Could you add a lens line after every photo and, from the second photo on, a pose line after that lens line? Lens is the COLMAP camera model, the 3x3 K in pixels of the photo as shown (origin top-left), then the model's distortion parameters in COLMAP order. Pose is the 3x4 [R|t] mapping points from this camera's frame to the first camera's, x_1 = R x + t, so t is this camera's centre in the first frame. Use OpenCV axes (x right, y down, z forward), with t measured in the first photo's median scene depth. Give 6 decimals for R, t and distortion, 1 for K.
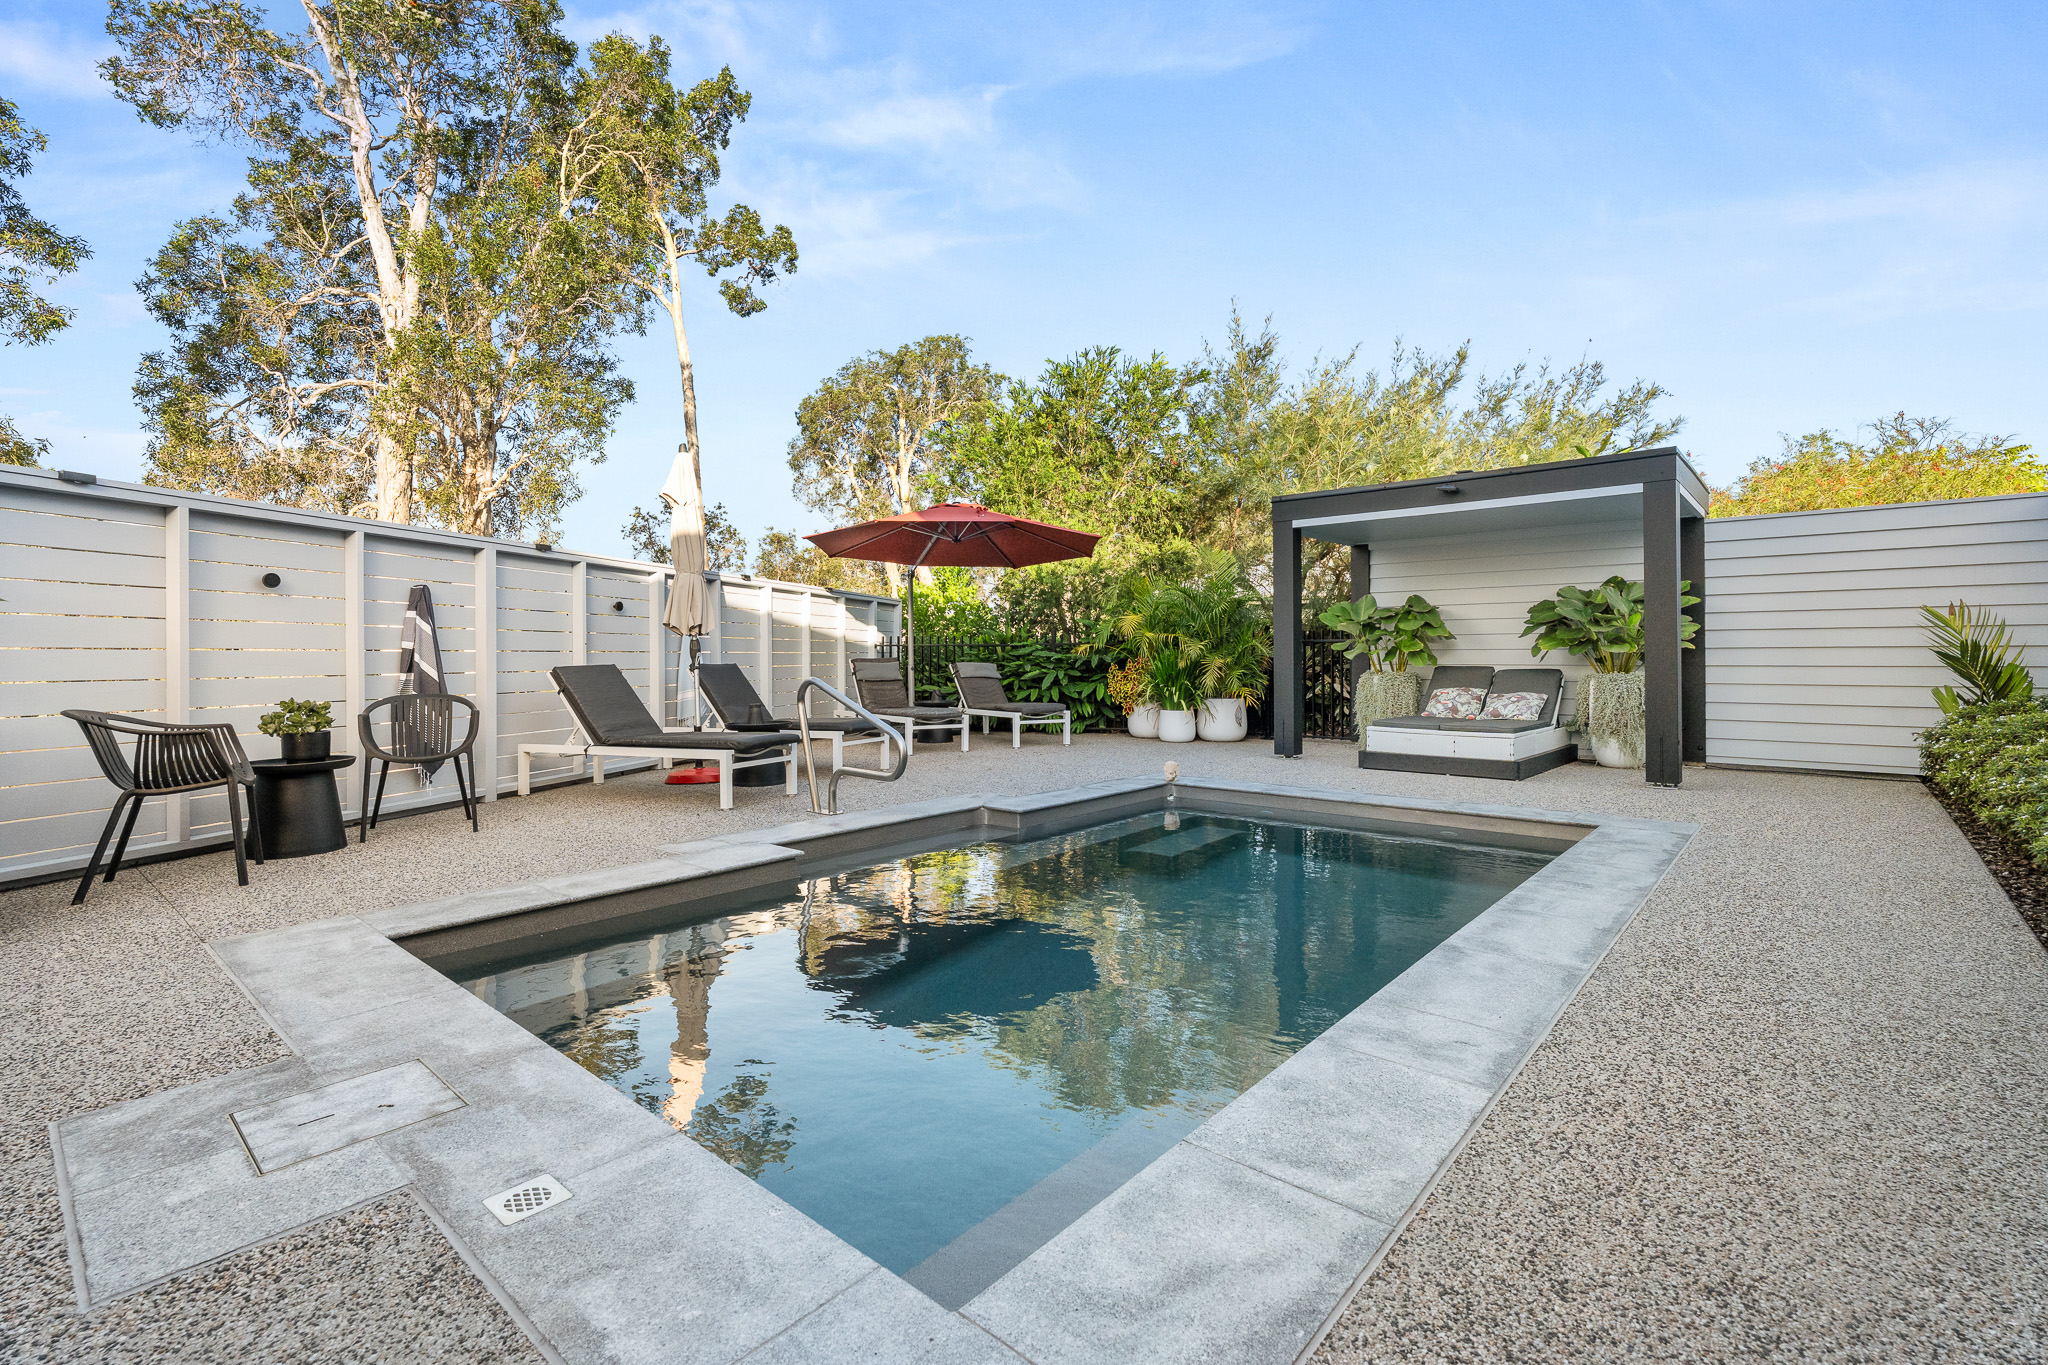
lens RADIAL K [[914.9, 0, 1015.3], [0, 914.9, 668.0], [0, 0, 1]] dist [0.000043, -0.000210]
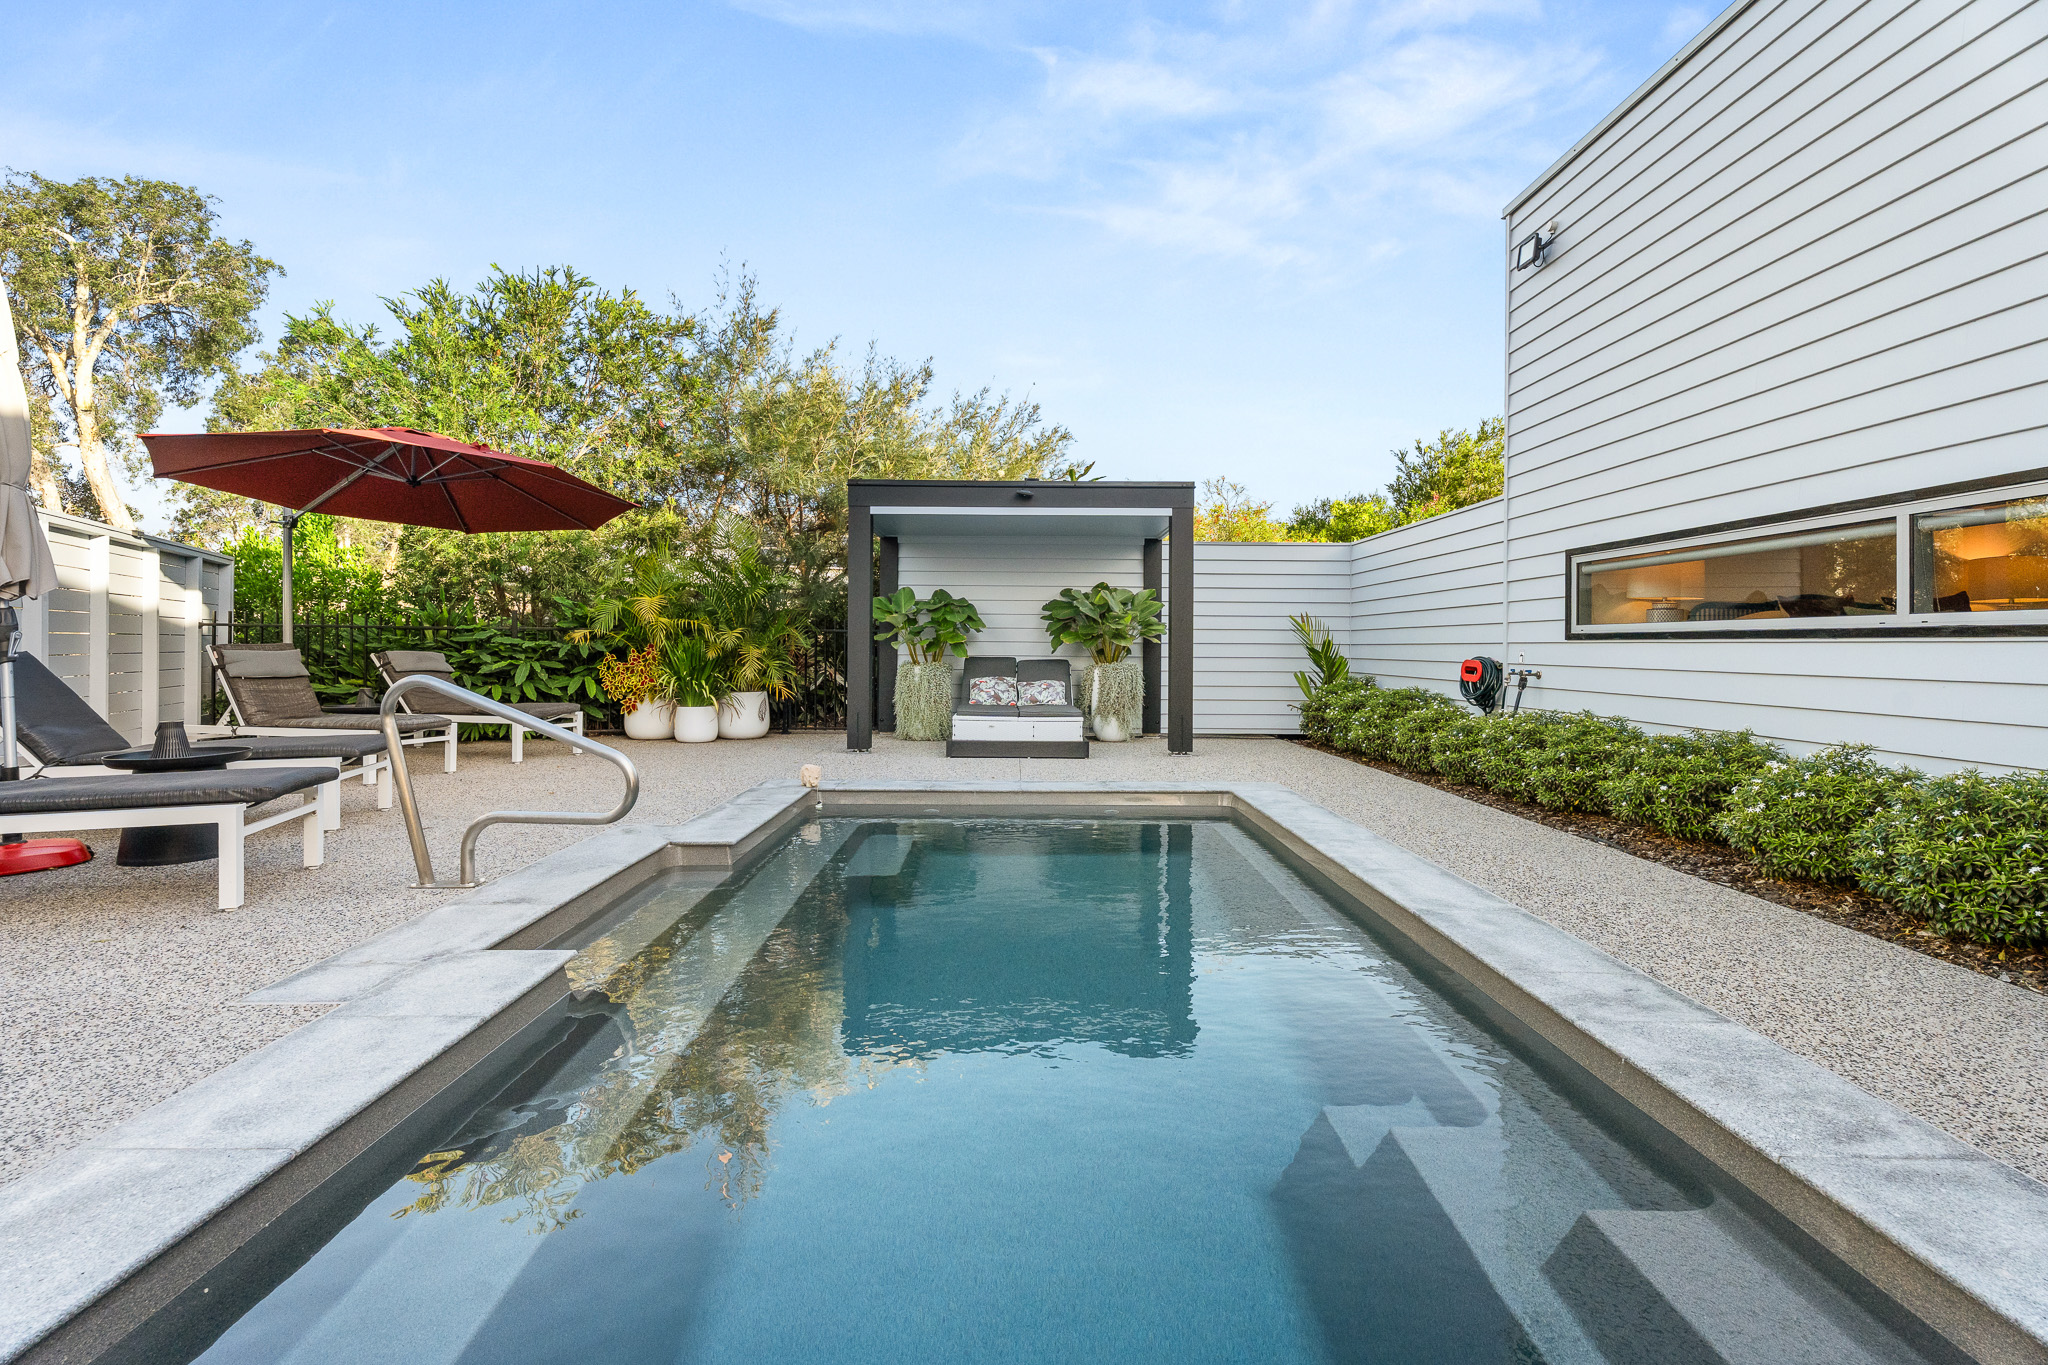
lens RADIAL K [[914.9, 0, 1018.8], [0, 914.9, 653.1], [0, 0, 1]] dist [0.000043, -0.000210]
pose [[0.746439, 0.004291, 0.665440, -0.177389], [-0.001223, 0.999986, -0.005076, -0.000980], [-0.665453, 0.002976, 0.746434, 0.137462]]
